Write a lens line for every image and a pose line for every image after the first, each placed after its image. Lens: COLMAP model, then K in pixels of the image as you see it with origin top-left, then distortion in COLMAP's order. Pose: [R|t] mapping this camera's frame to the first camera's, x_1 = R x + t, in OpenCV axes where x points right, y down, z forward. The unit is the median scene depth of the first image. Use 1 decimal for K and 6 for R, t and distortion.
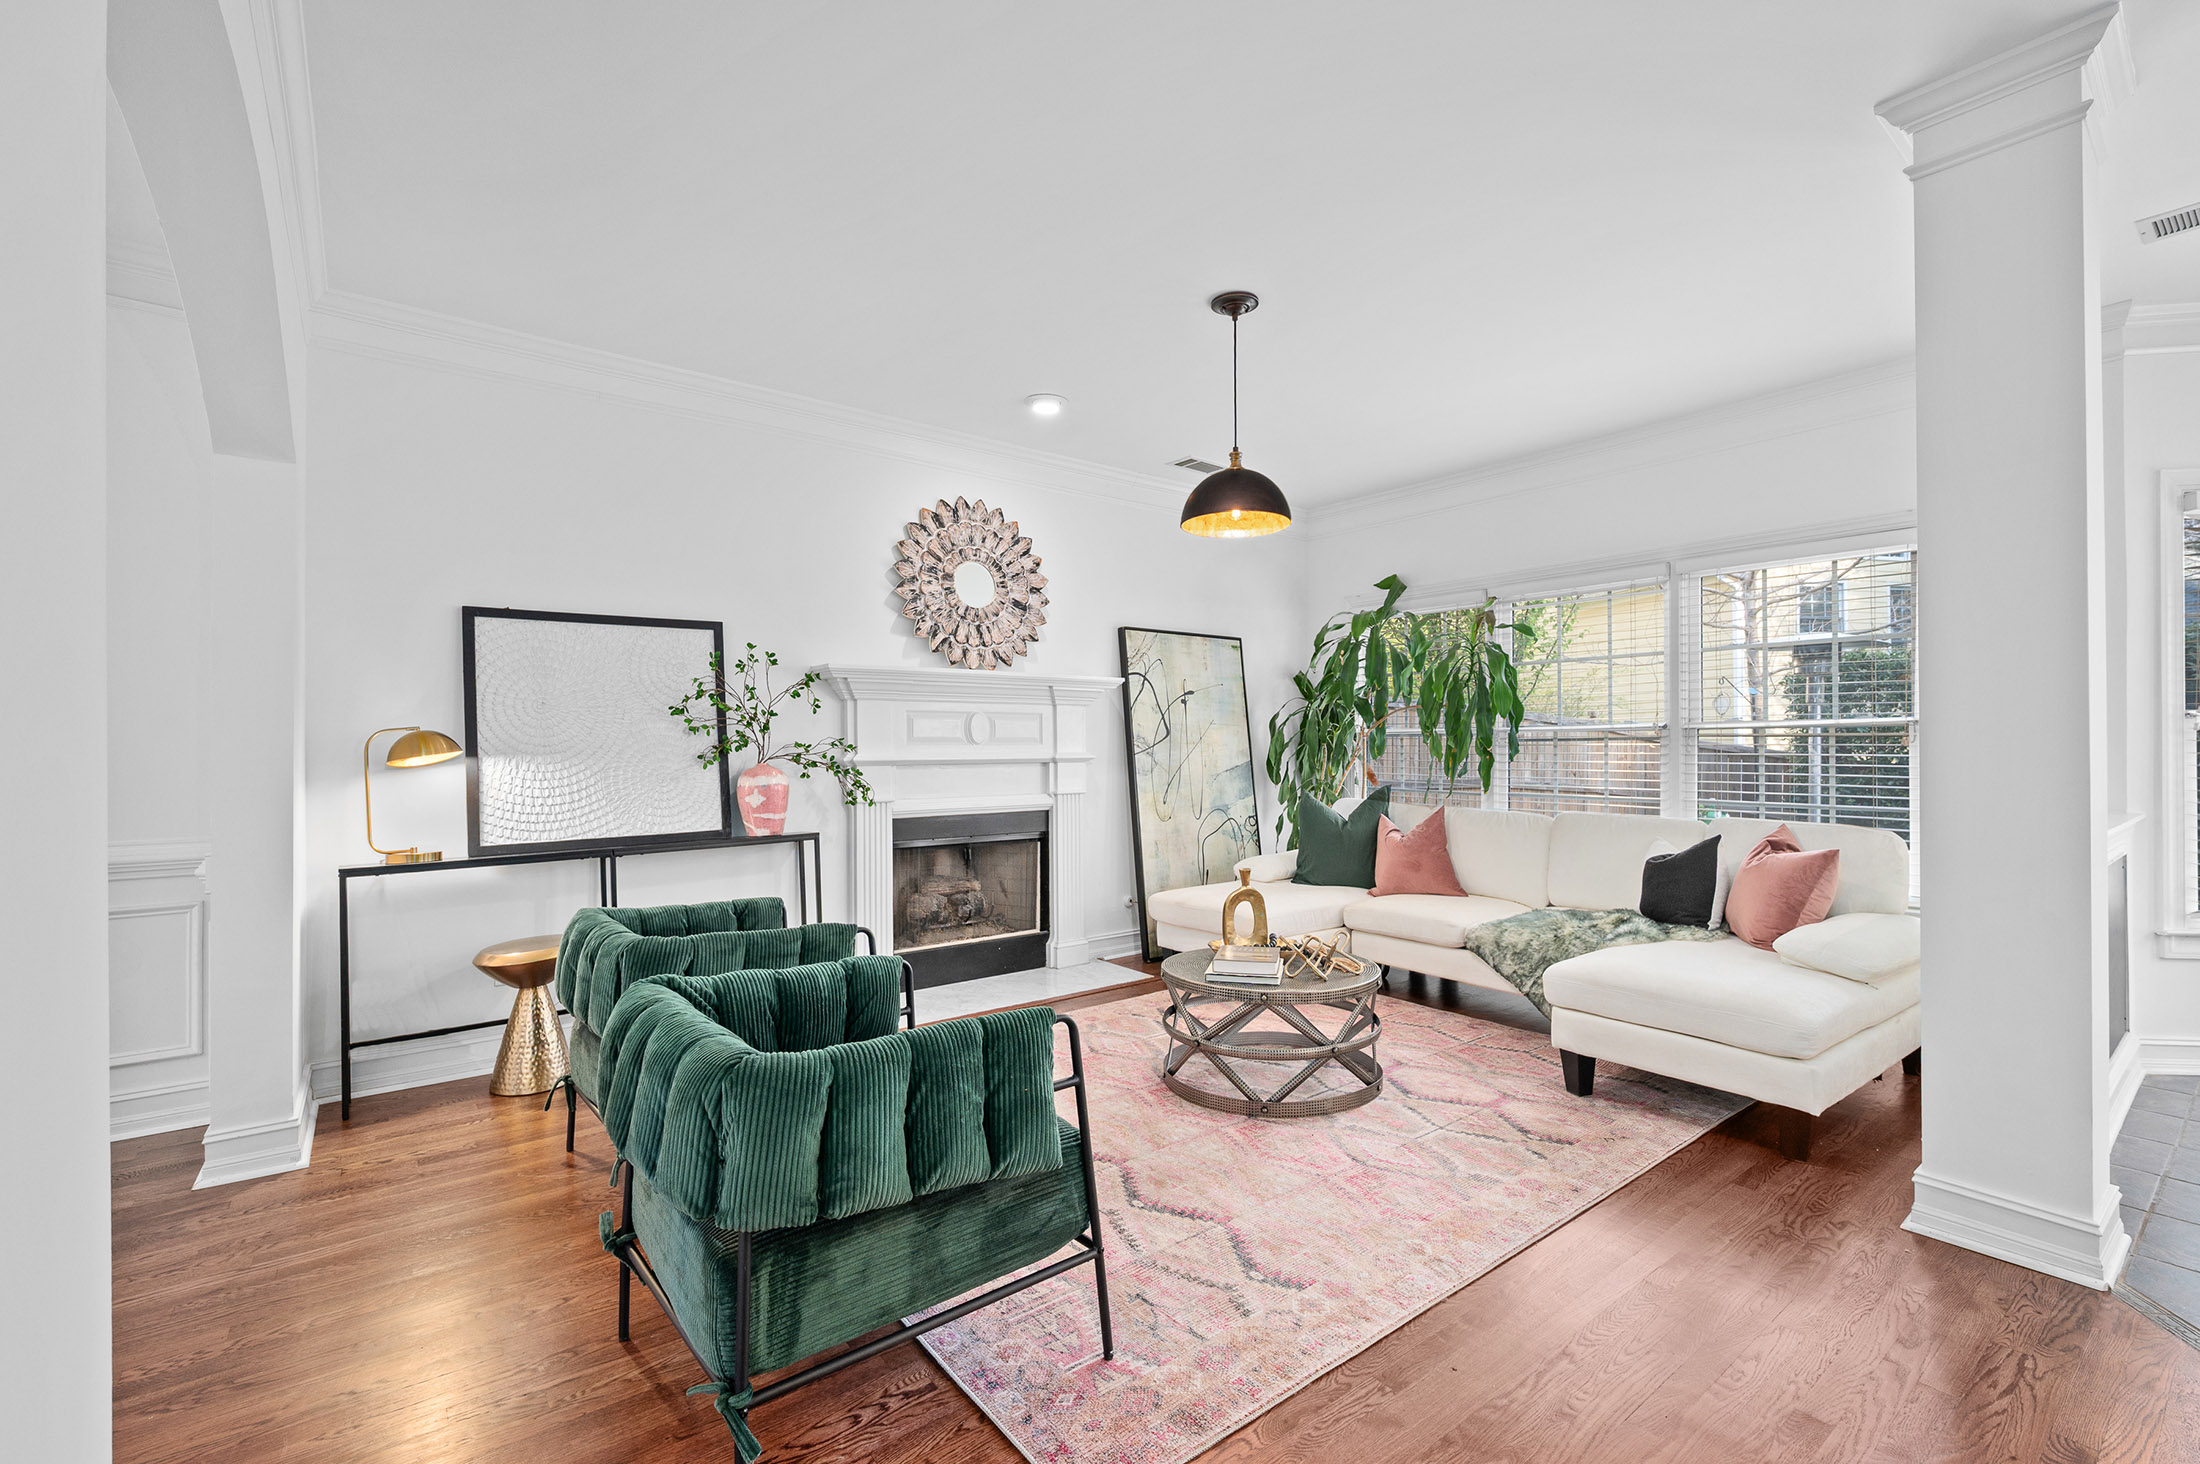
lens RADIAL K [[937.5, 0, 1100.5], [0, 937.5, 738.9], [0, 0, 1]] dist [-0.000210, 0.000325]
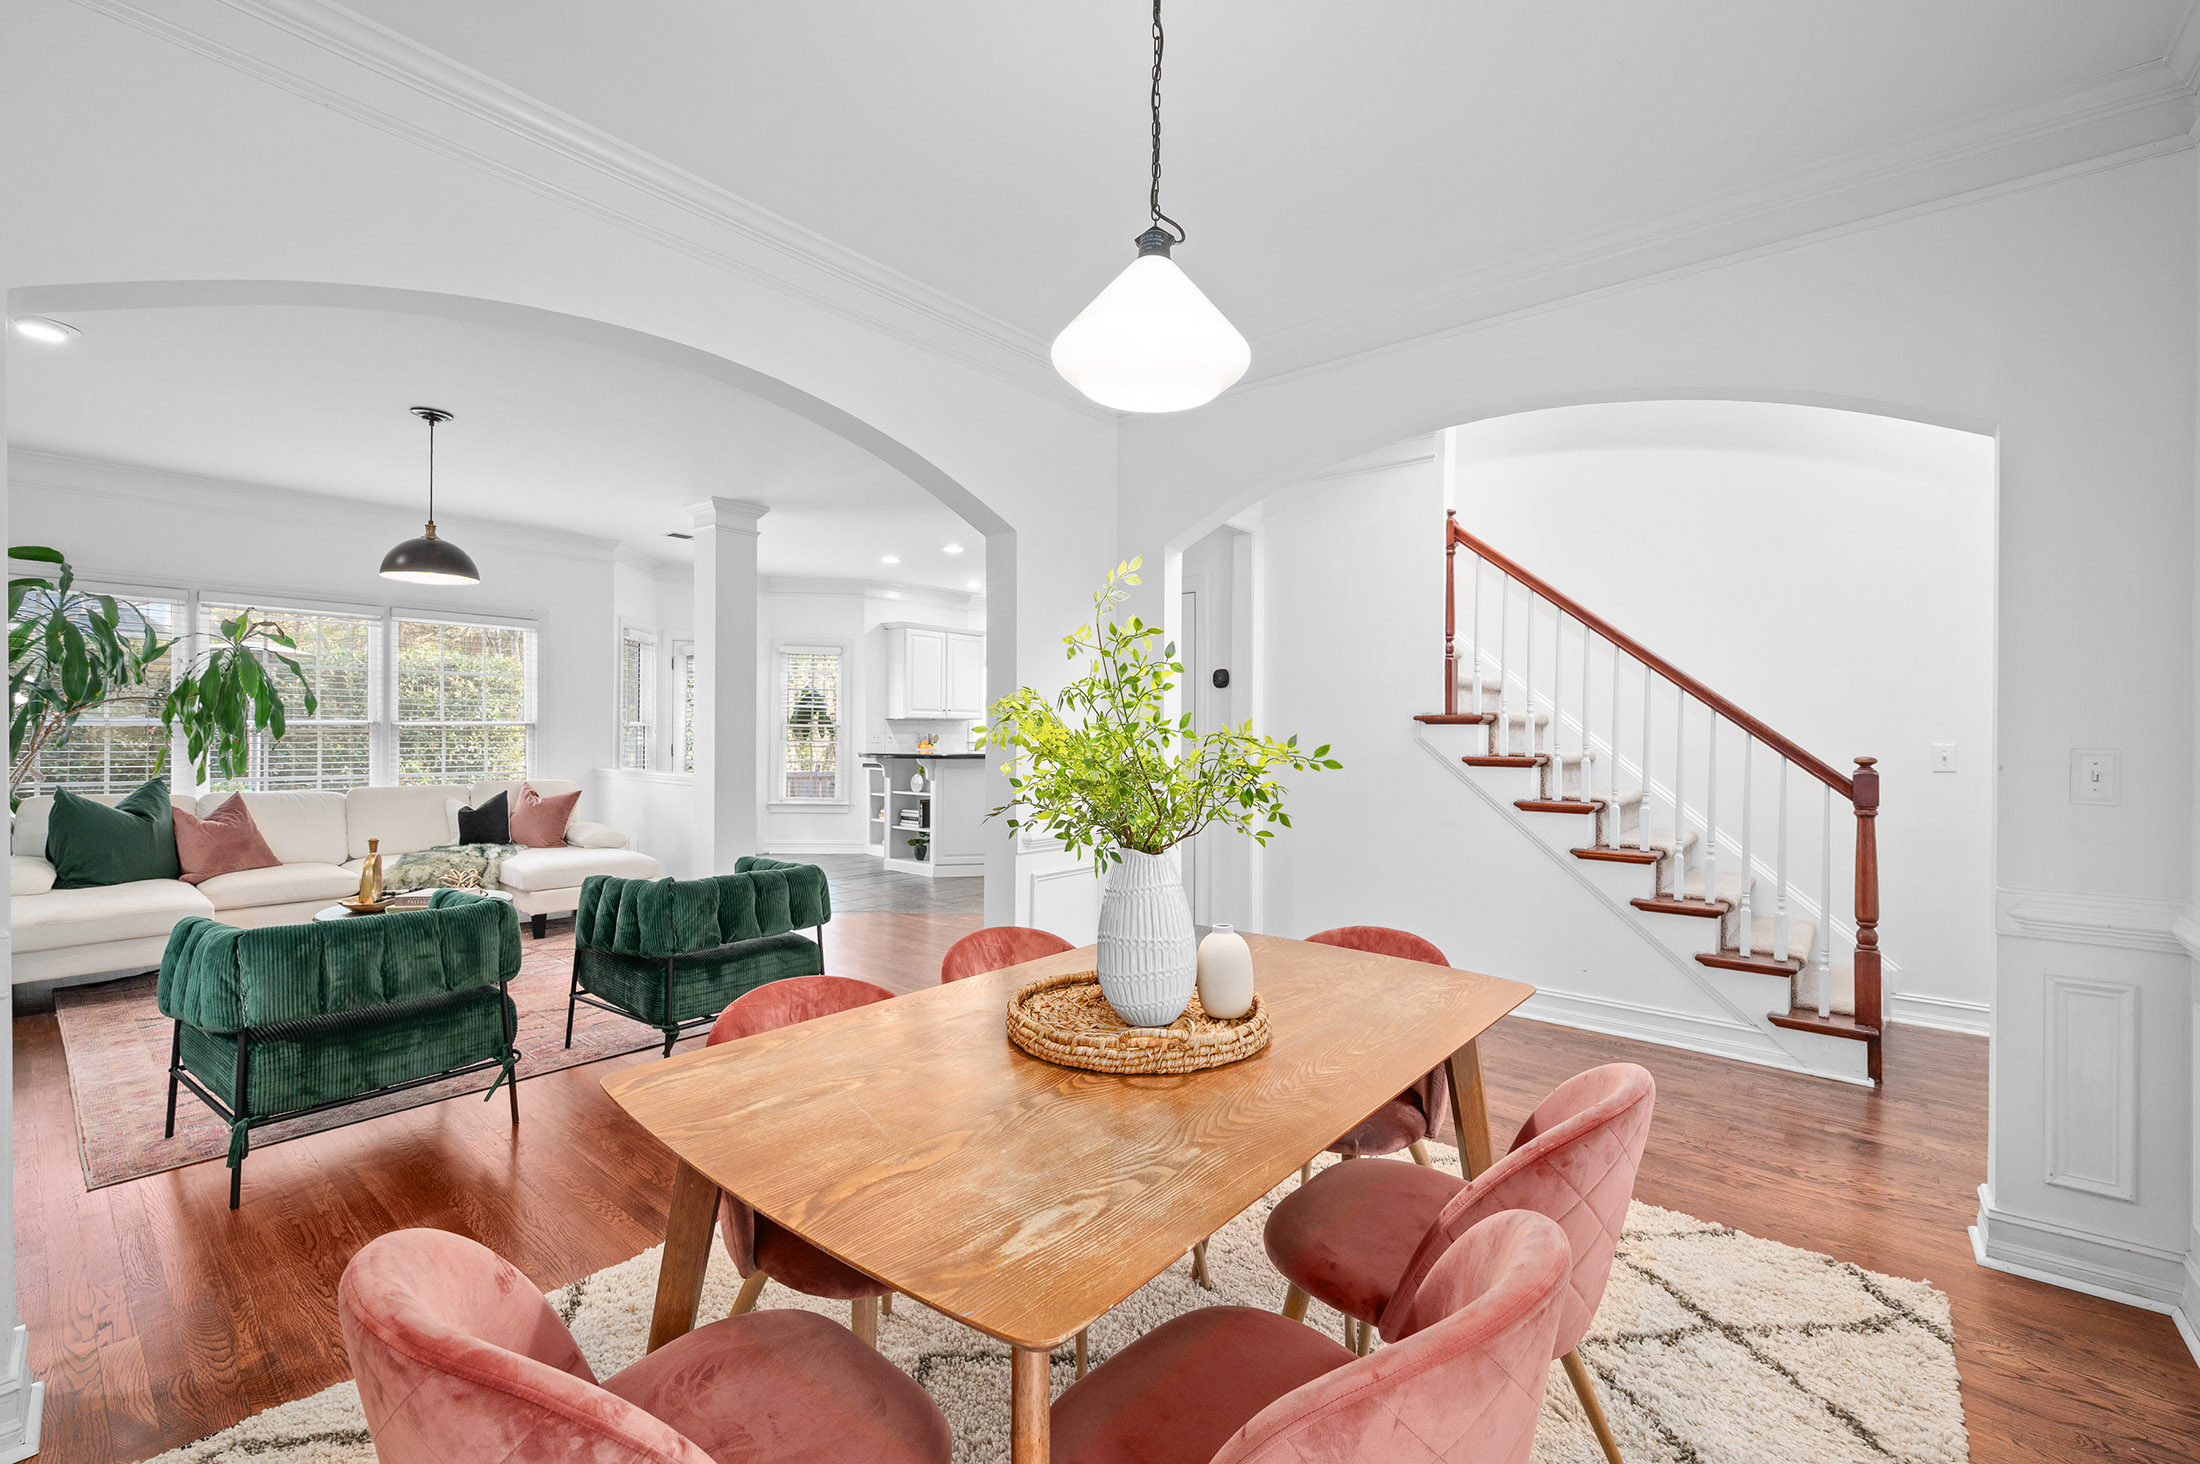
lens RADIAL K [[937.5, 0, 1111.1], [0, 937.5, 730.5], [0, 0, 1]] dist [-0.000210, 0.000325]
pose [[-0.220983, -0.001074, 0.975277, -1.133883], [-0.015011, 0.999885, -0.002300, -0.017222], [-0.975162, -0.015148, -0.220973, 0.275467]]
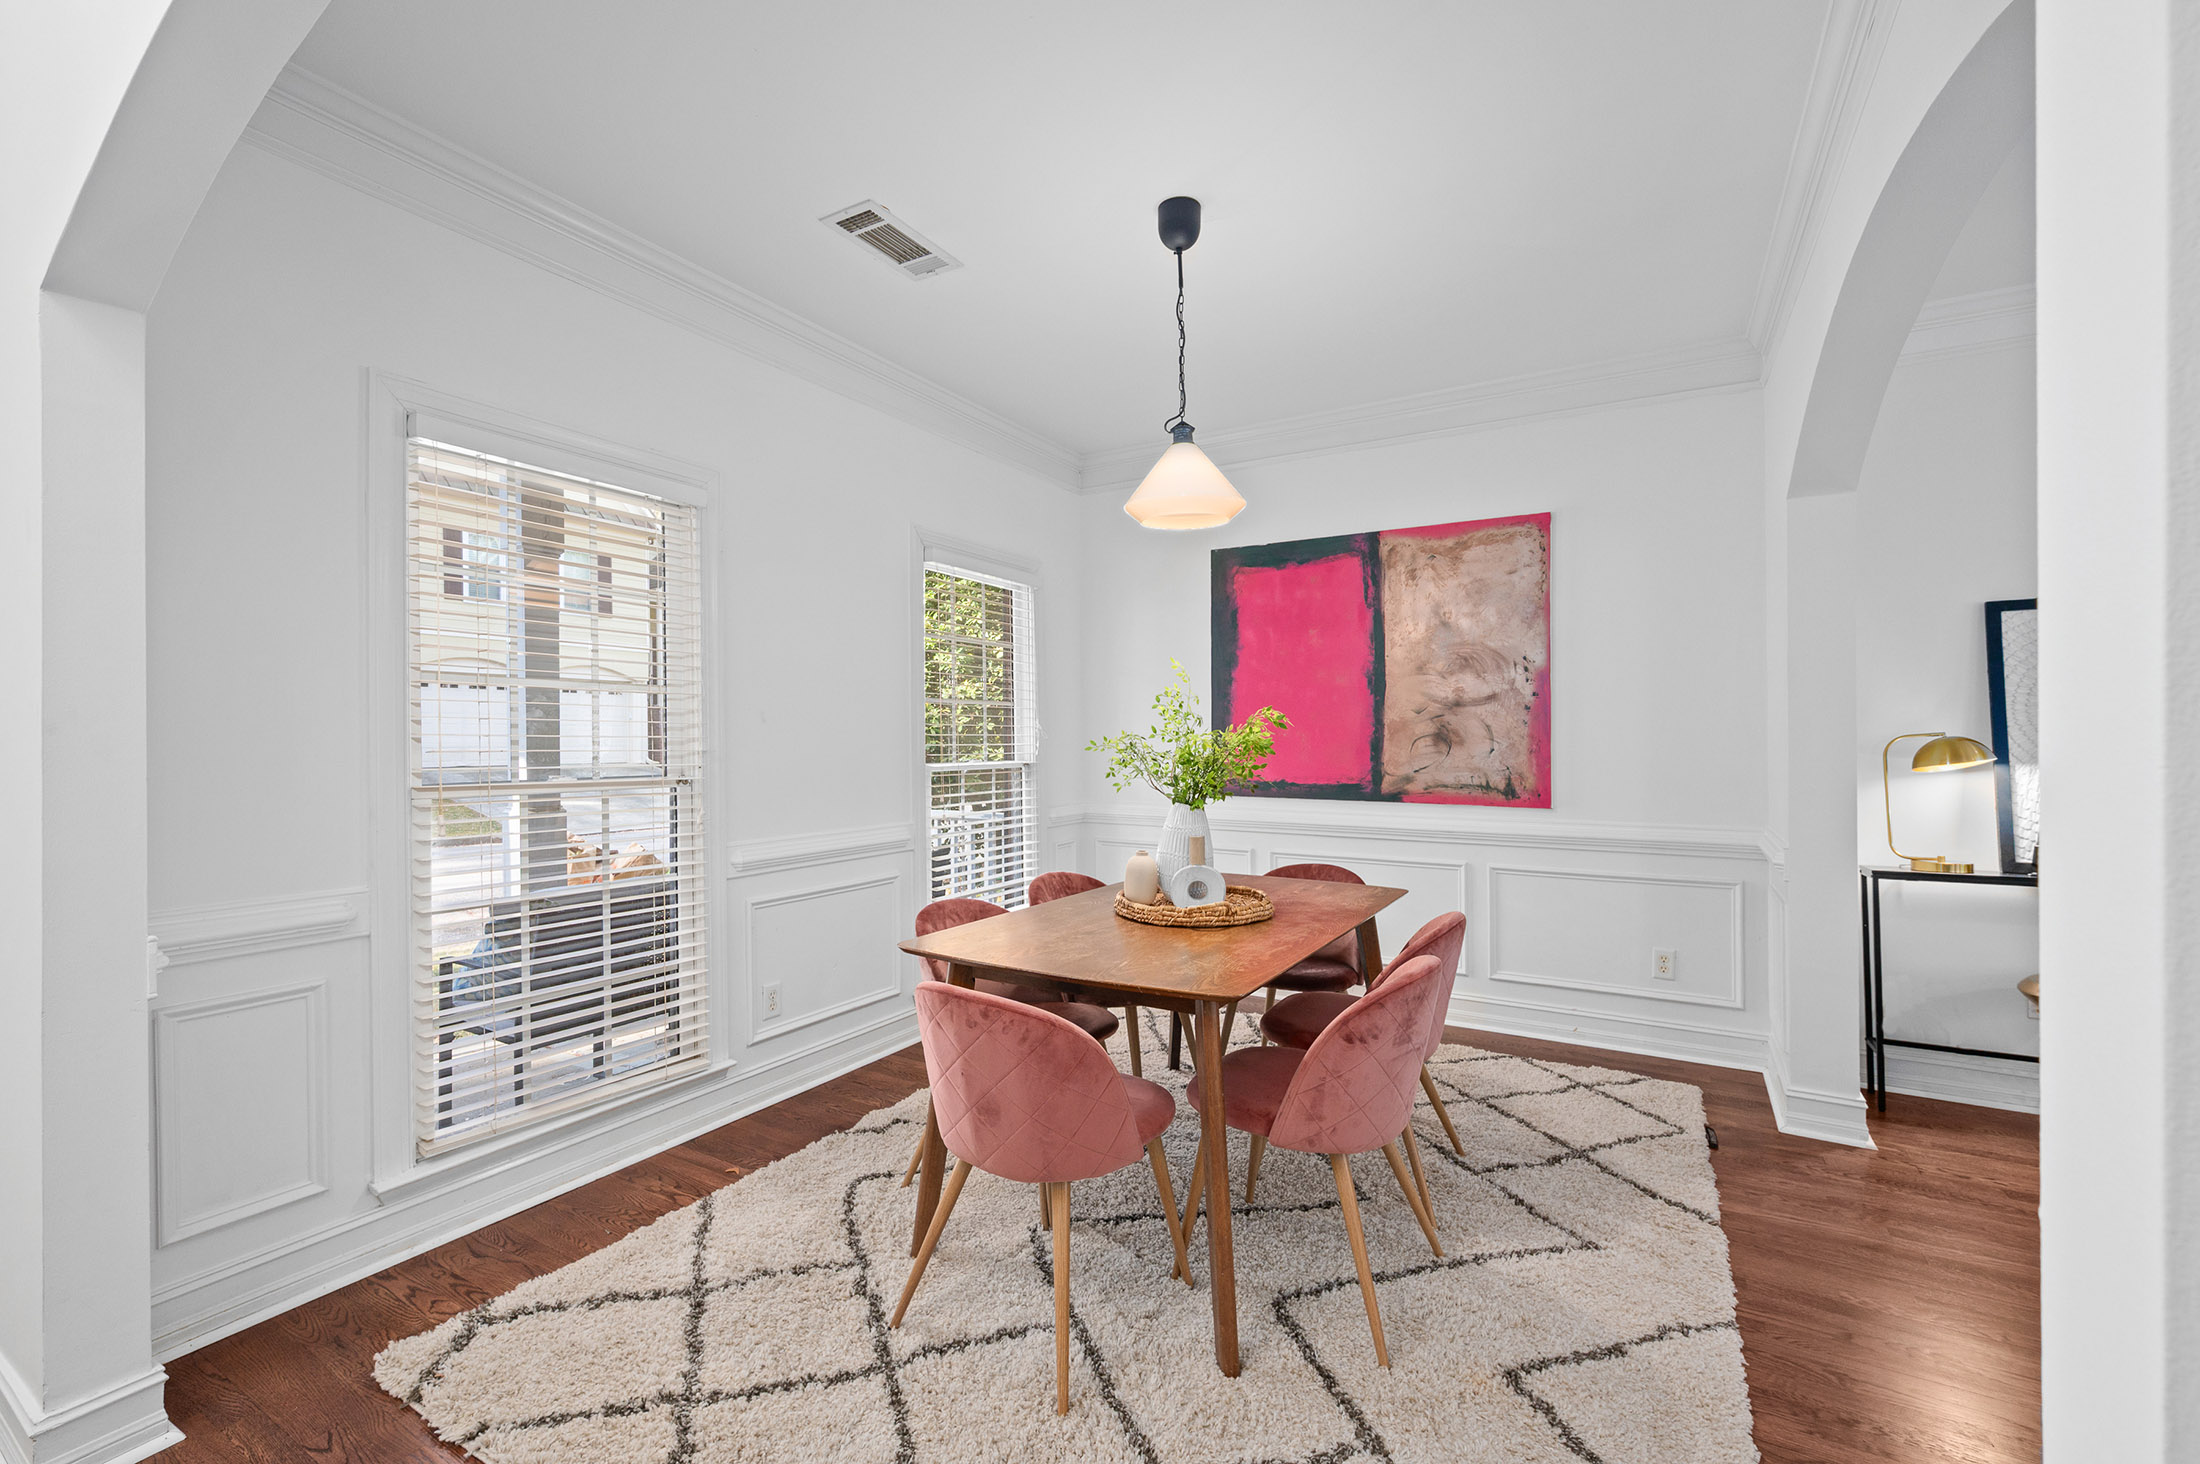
lens RADIAL K [[937.5, 0, 1117.4], [0, 937.5, 733.8], [0, 0, 1]] dist [-0.000210, 0.000325]
pose [[0.371403, 0.002583, -0.928468, -0.116832], [0.008767, 0.999942, 0.006289, -0.020729], [0.928430, -0.010475, 0.371359, -0.129306]]
